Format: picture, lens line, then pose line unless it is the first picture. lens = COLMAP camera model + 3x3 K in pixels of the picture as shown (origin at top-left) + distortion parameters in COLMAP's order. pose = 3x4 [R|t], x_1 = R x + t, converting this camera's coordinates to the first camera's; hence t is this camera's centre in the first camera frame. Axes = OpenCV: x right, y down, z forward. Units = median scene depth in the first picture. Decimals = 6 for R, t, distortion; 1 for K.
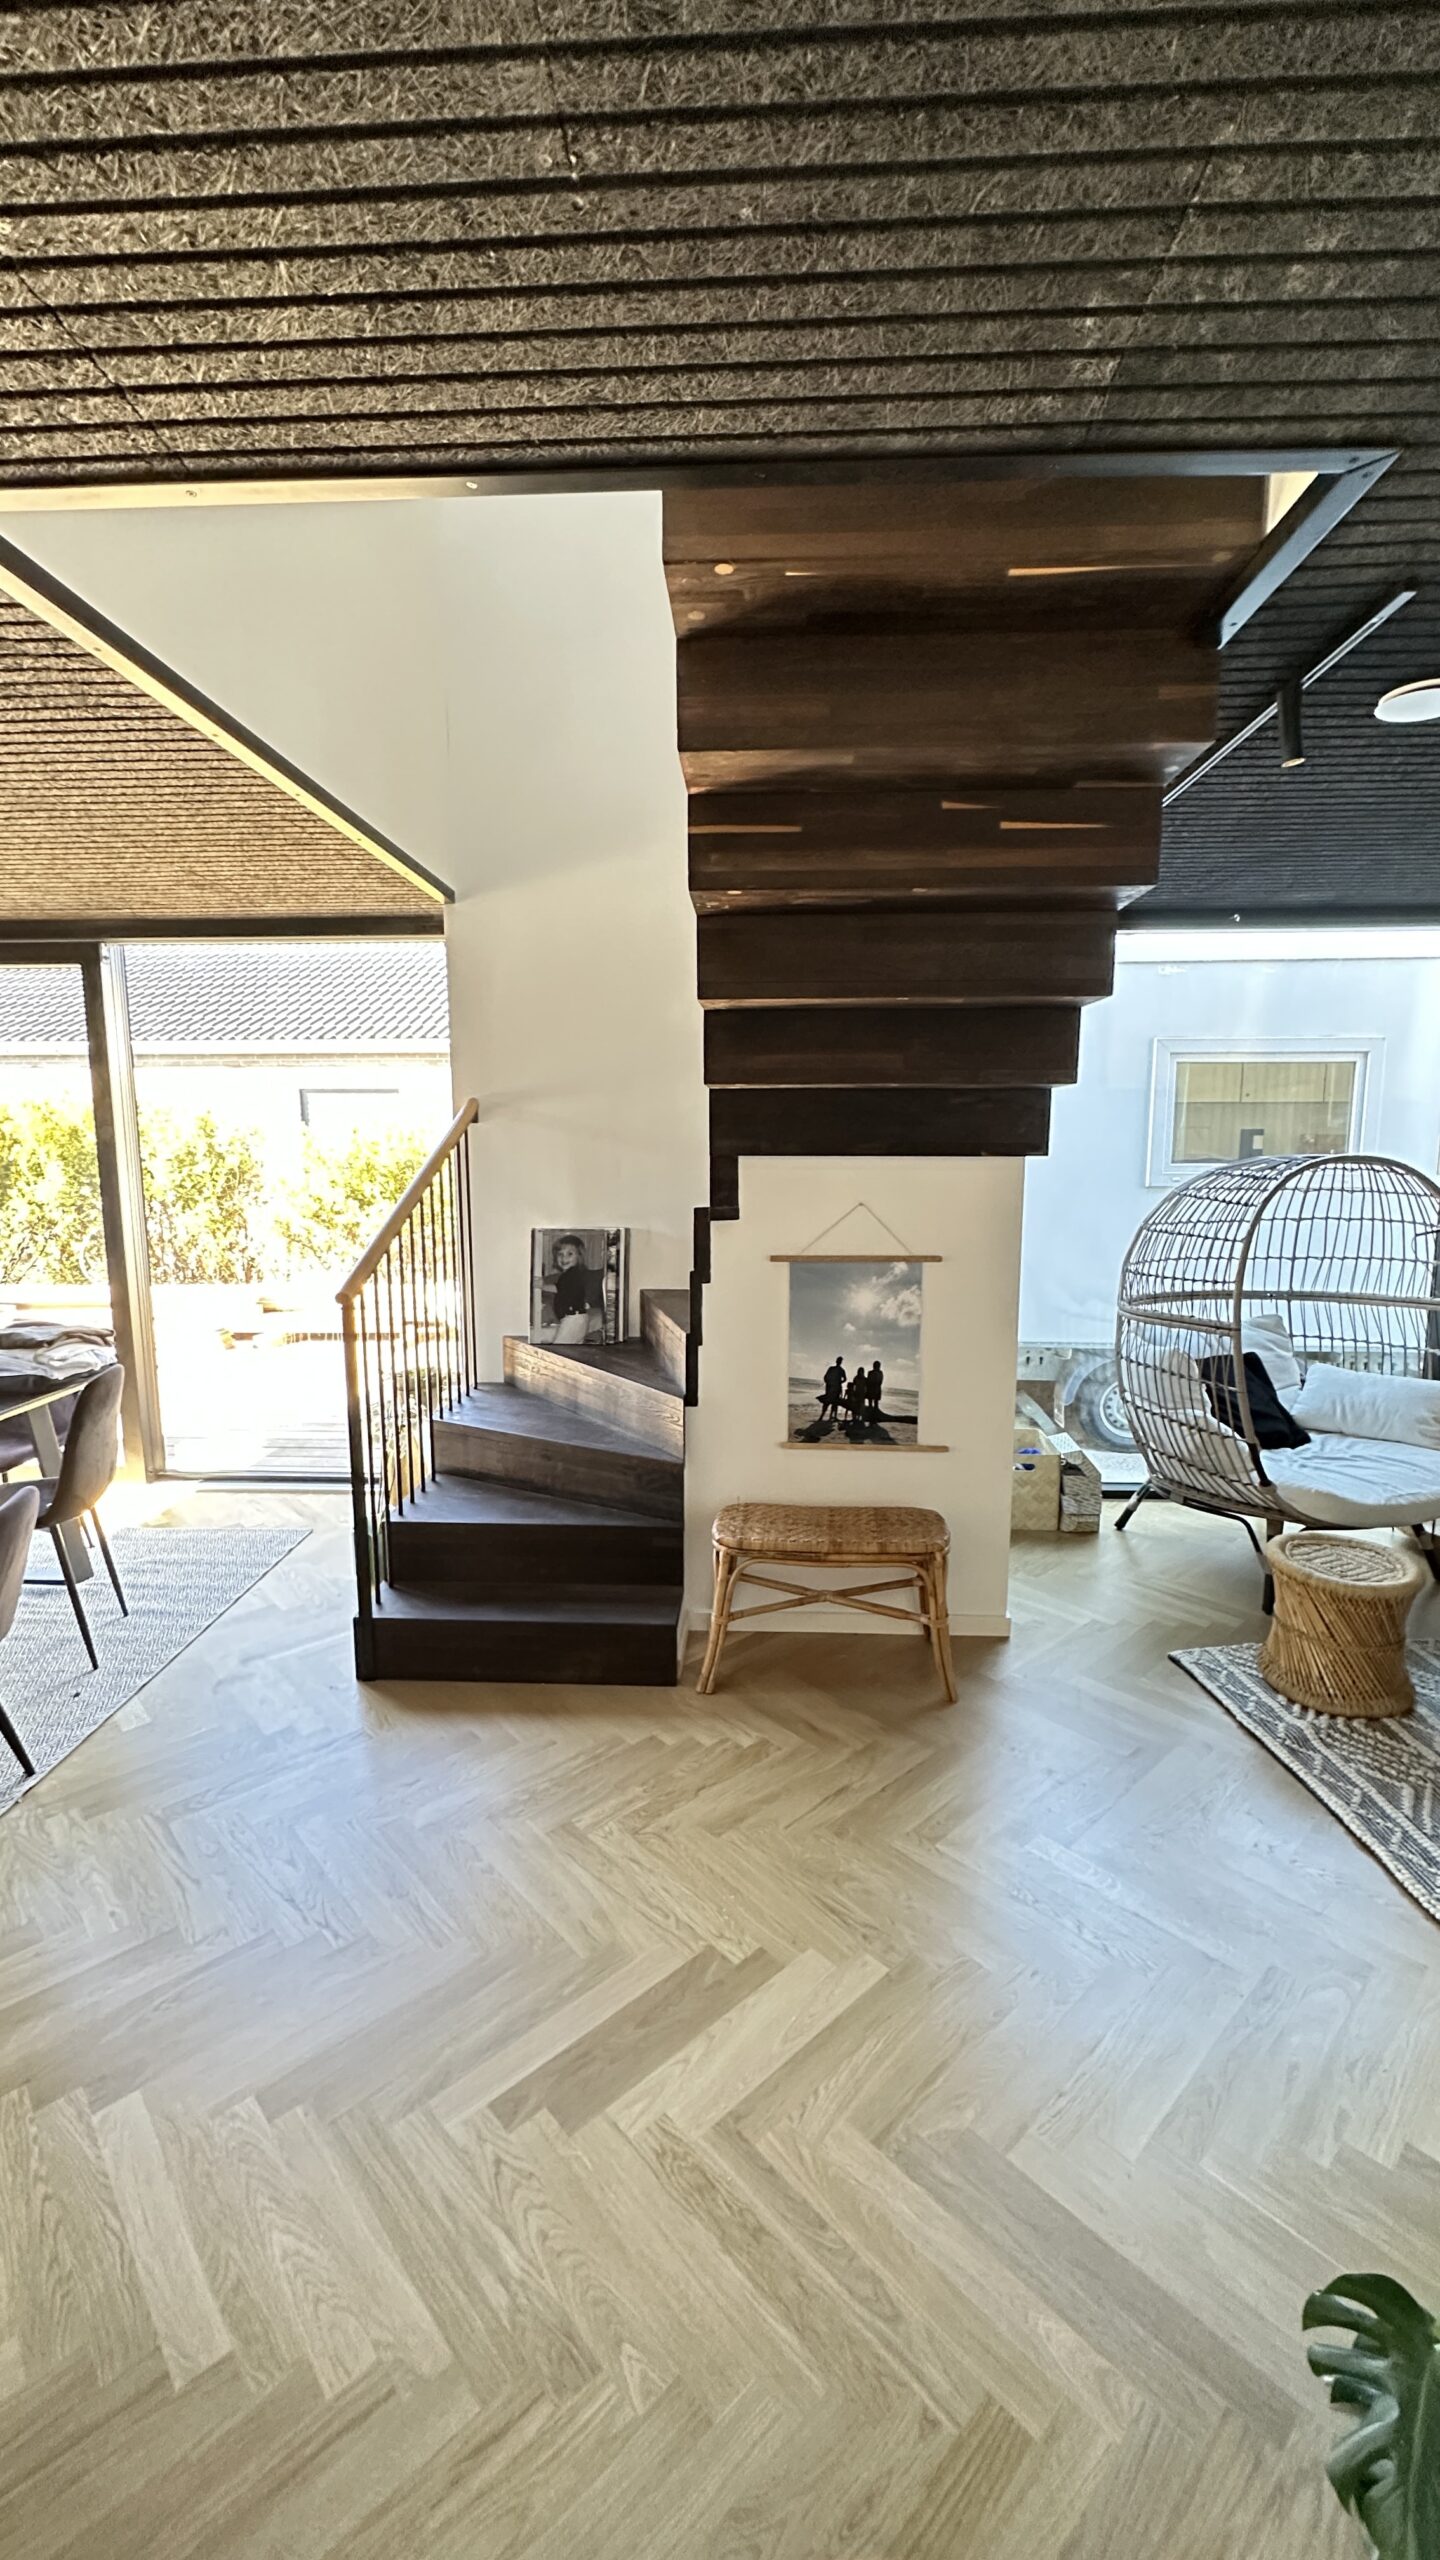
lens RADIAL K [[1008.7, 0, 723.9], [0, 1008.7, 1269.4], [0, 0, 1]] dist [-0.002773, -0.000781]
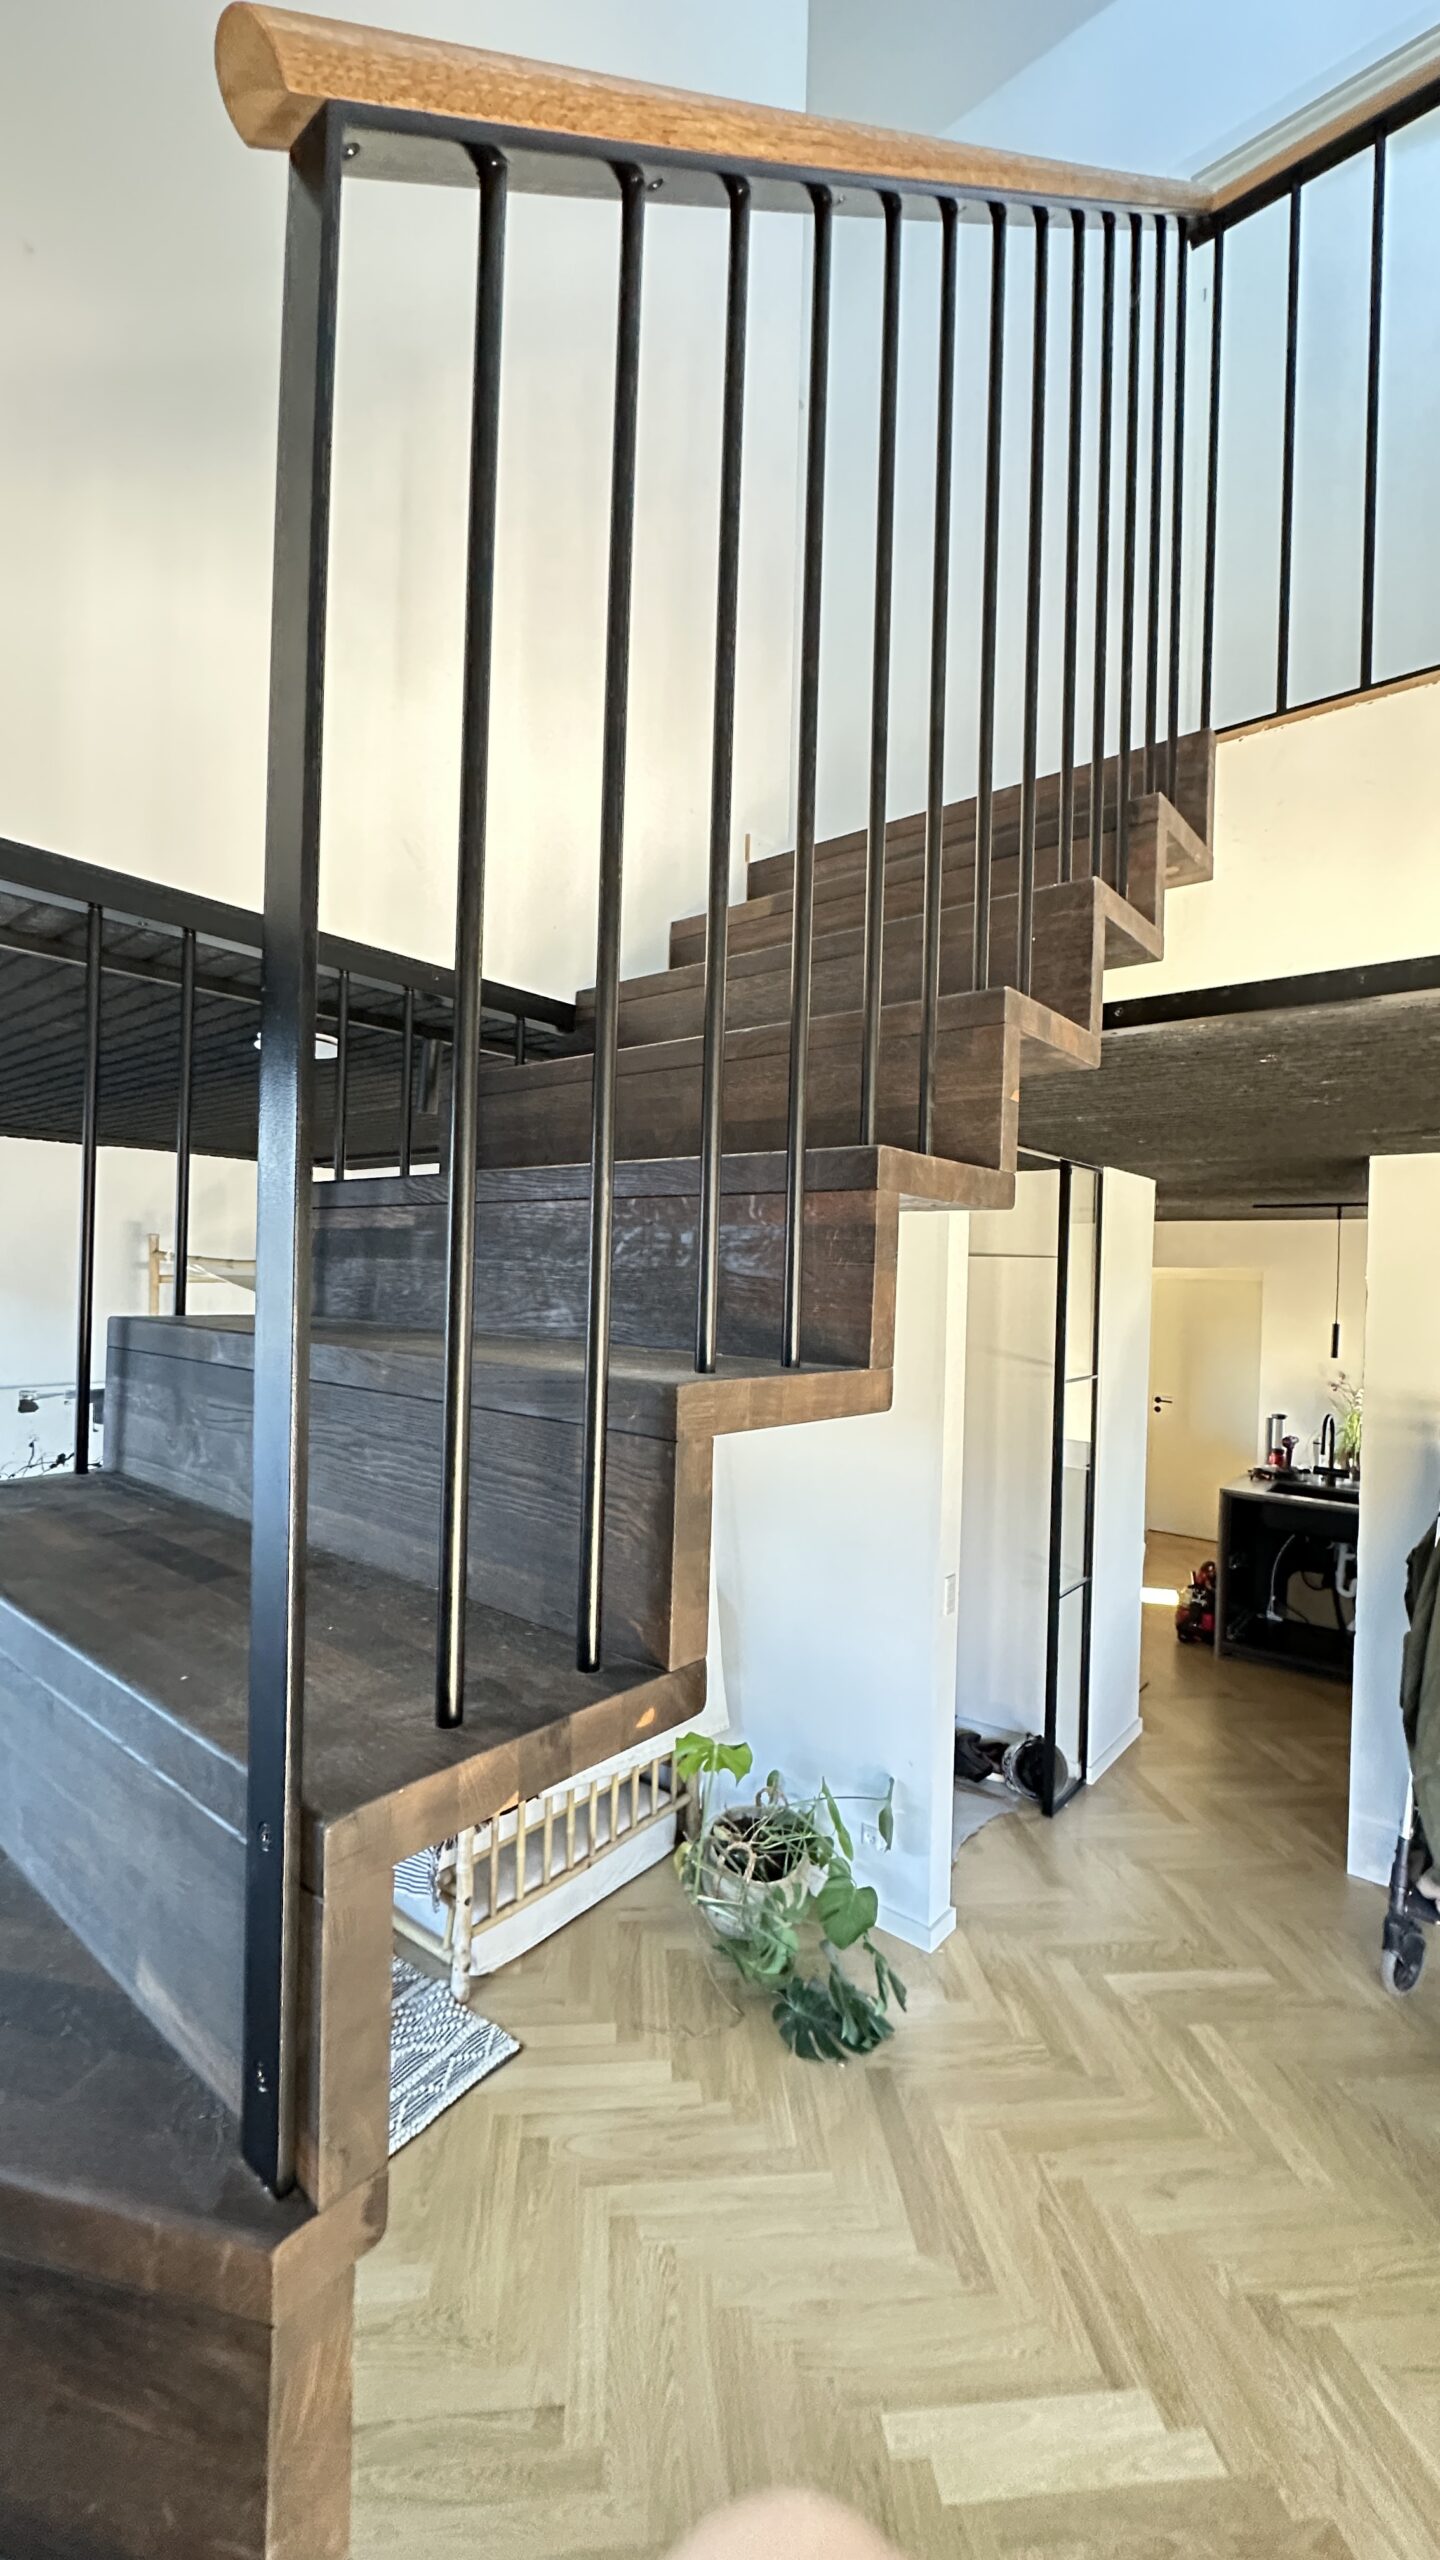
lens RADIAL K [[1008.7, 0, 727.2], [0, 1008.7, 1286.3], [0, 0, 1]] dist [-0.002773, -0.000781]
pose [[-0.797265, -0.021667, 0.603241, -0.159042], [0.063558, 0.990787, 0.119586, -0.277032], [-0.600274, 0.133683, -0.788543, 1.032938]]
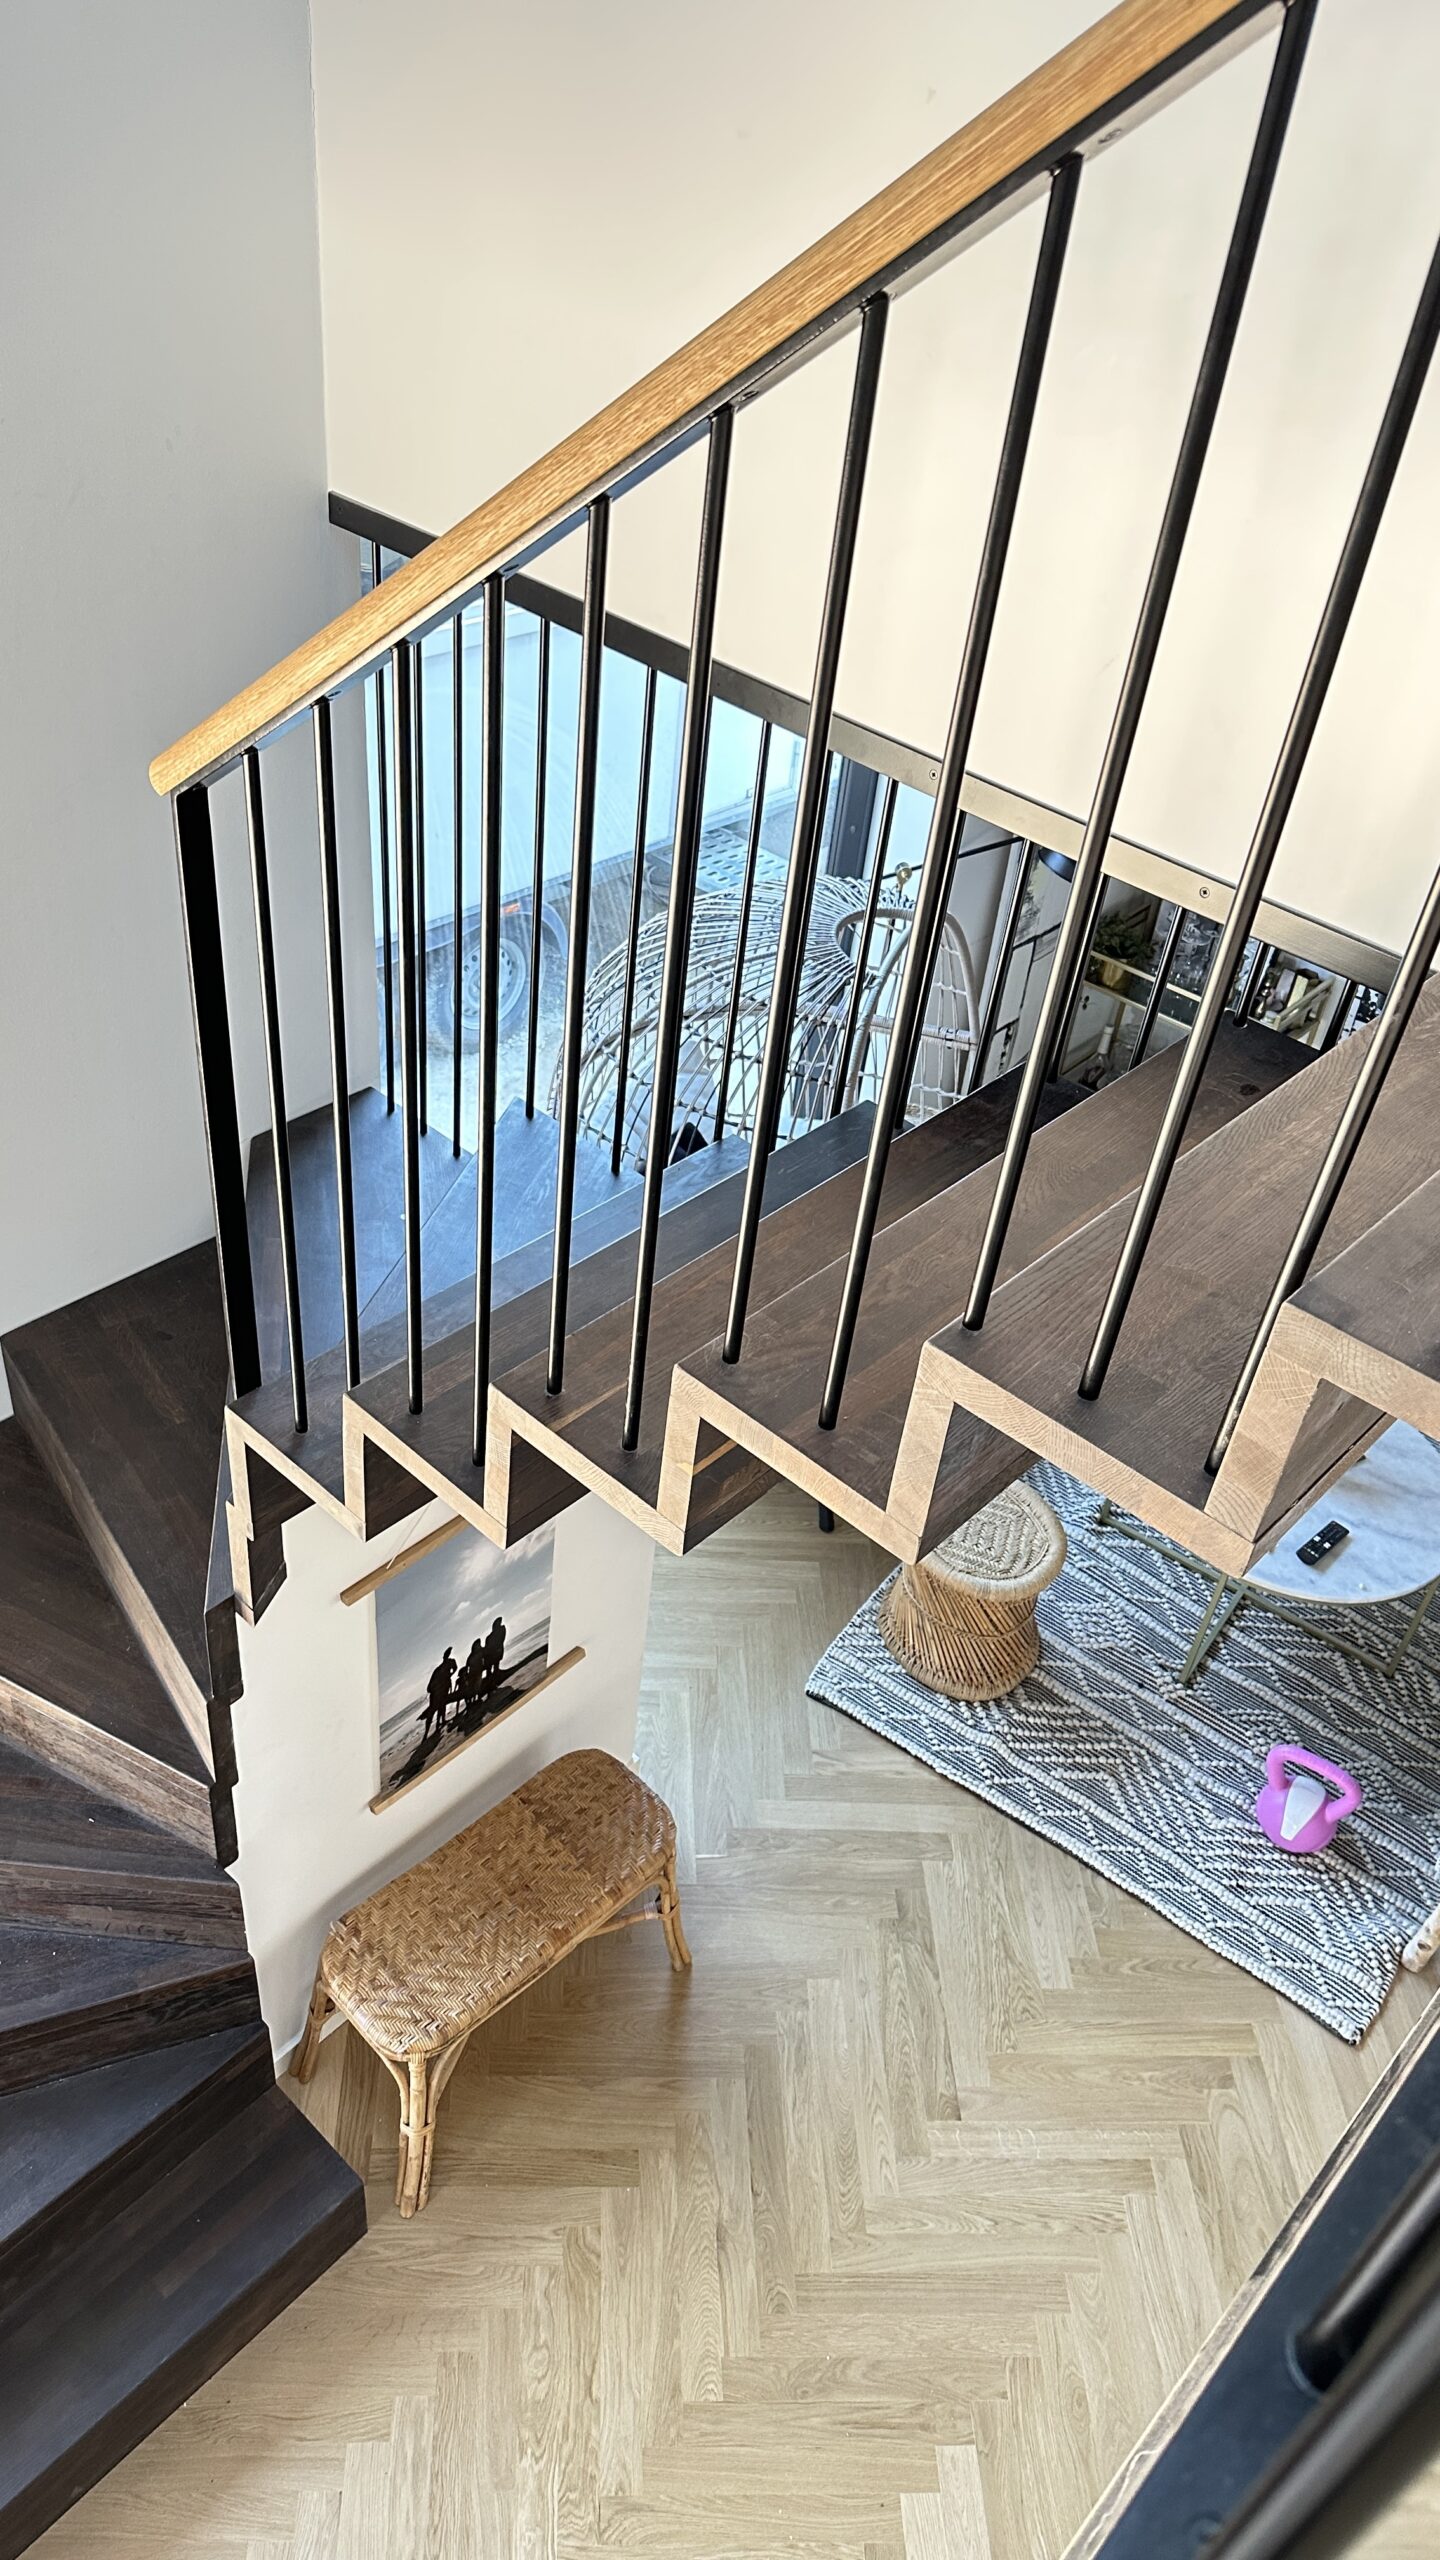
lens RADIAL K [[1774.1, 0, 716.9], [0, 1774.1, 1260.3], [0, 0, 1]] dist [-0.001176, -0.018794]
pose [[0.639972, -0.425935, 0.639543, -0.330419], [0.000259, 0.832426, 0.554135, -0.644463], [-0.768399, -0.354465, 0.532840, 0.440753]]
